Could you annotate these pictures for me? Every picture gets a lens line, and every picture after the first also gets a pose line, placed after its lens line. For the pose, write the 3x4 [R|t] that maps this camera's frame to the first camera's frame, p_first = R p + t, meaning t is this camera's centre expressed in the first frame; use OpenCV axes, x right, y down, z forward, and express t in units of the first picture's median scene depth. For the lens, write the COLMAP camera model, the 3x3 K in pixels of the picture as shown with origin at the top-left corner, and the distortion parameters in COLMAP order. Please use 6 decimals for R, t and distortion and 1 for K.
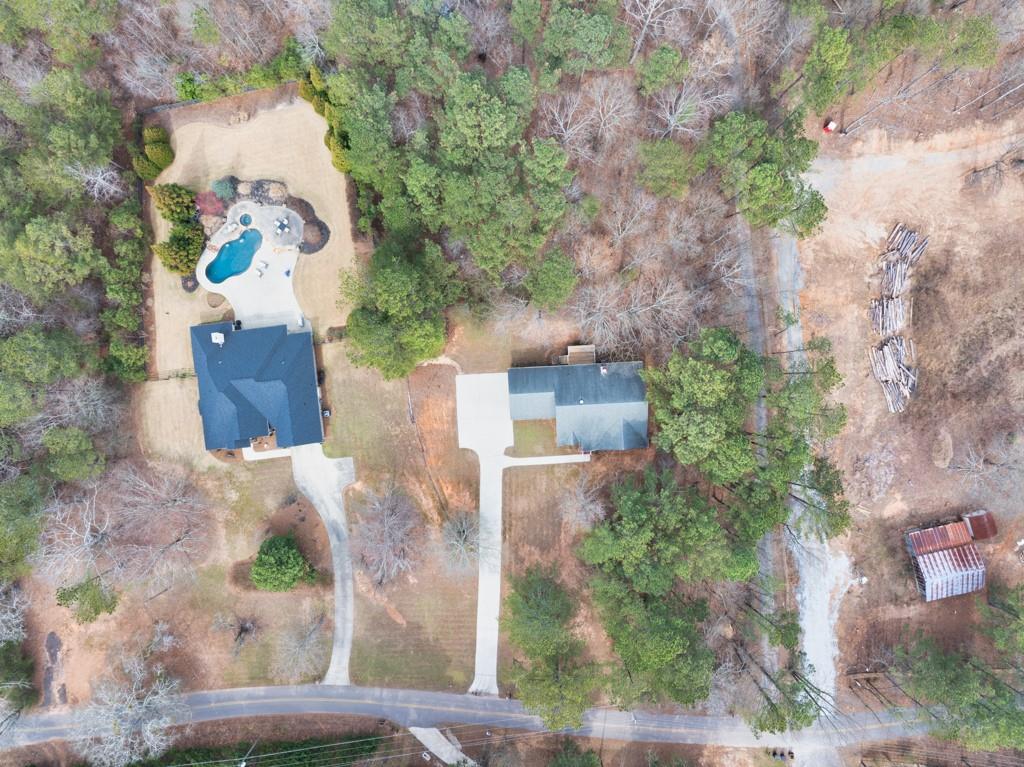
lens RADIAL K [[721.8, 0, 513.7], [0, 721.8, 377.4], [0, 0, 1]] dist [-0.028506, -0.002925]
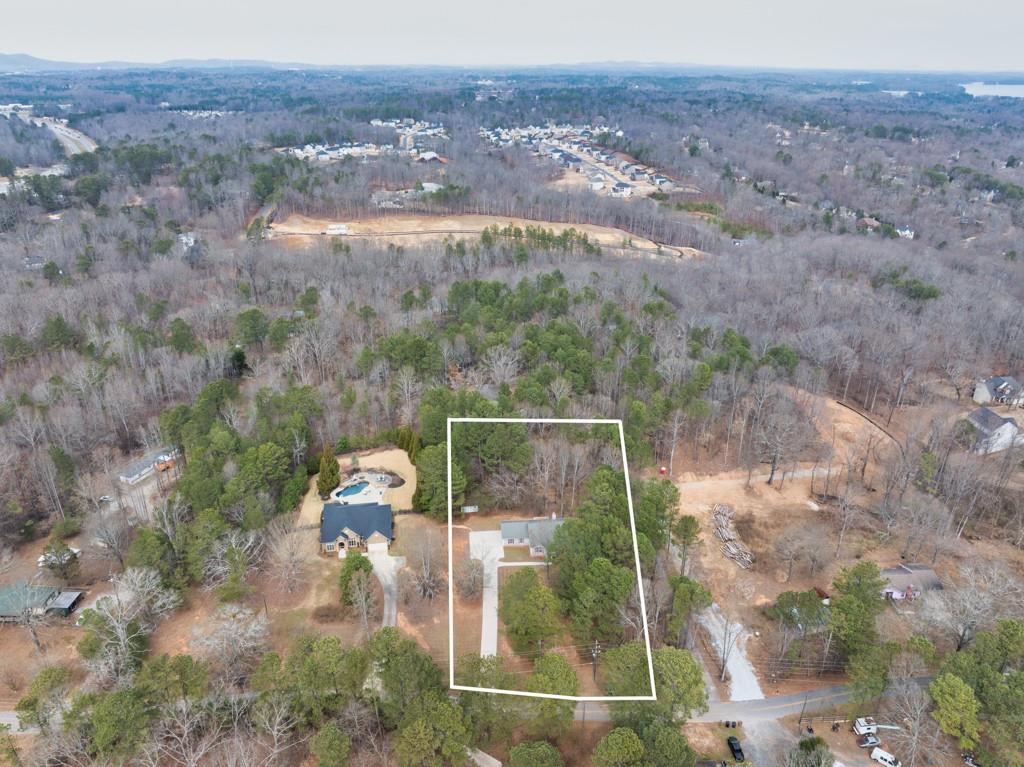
lens RADIAL K [[721.8, 0, 513.7], [0, 721.8, 377.4], [0, 0, 1]] dist [-0.028506, -0.002925]
pose [[0.999313, -0.015453, 0.033697, -0.027506], [0.037070, 0.409109, -0.911732, 1.410784], [0.000304, 0.912355, 0.409401, -0.034933]]
